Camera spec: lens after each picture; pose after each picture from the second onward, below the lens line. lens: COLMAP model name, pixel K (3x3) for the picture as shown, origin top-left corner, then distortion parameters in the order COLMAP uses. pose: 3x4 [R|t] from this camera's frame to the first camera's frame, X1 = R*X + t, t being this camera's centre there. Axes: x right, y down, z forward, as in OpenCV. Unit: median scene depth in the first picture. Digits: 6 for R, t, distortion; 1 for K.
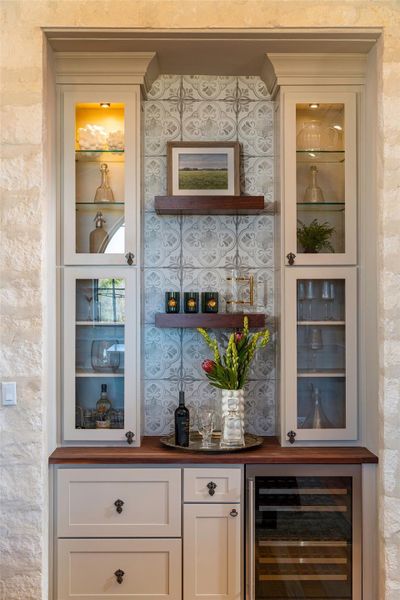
lens RADIAL K [[782.3, 0, 204.1], [0, 782.3, 288.9], [0, 0, 1]] dist [0.019718, 0.000000]
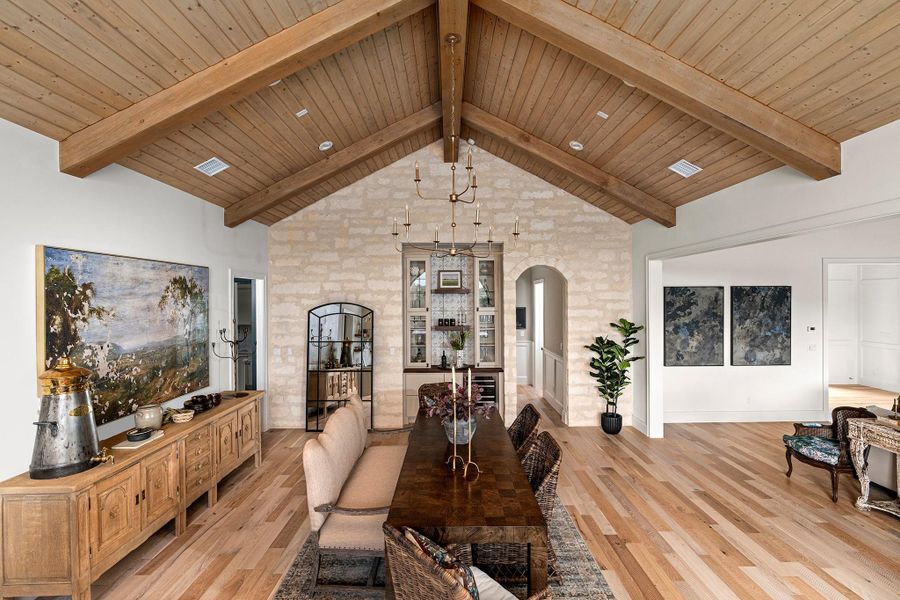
lens RADIAL K [[409.0, 0, 447.6], [0, 409.0, 299.9], [0, 0, 1]] dist [-0.000266, 0.002402]
pose [[0.999809, -0.005922, -0.018640, 0.018684], [0.006047, 0.999960, 0.006625, -0.083667], [0.018600, -0.006737, 0.999804, -0.638572]]
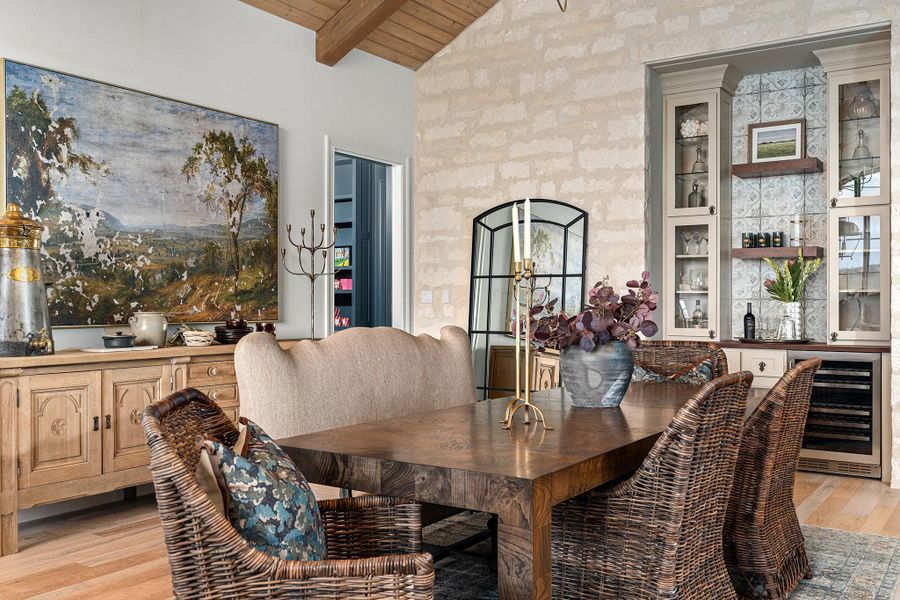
lens RADIAL K [[835.8, 0, 445.8], [0, 835.8, 297.6], [0, 0, 1]] dist [0.012756, 0.000000]
pose [[0.818817, 0.000134, -0.574055, 0.367272], [-0.000125, 1.000000, 0.000056, 0.116185], [0.574055, 0.000026, 0.818817, -0.510230]]
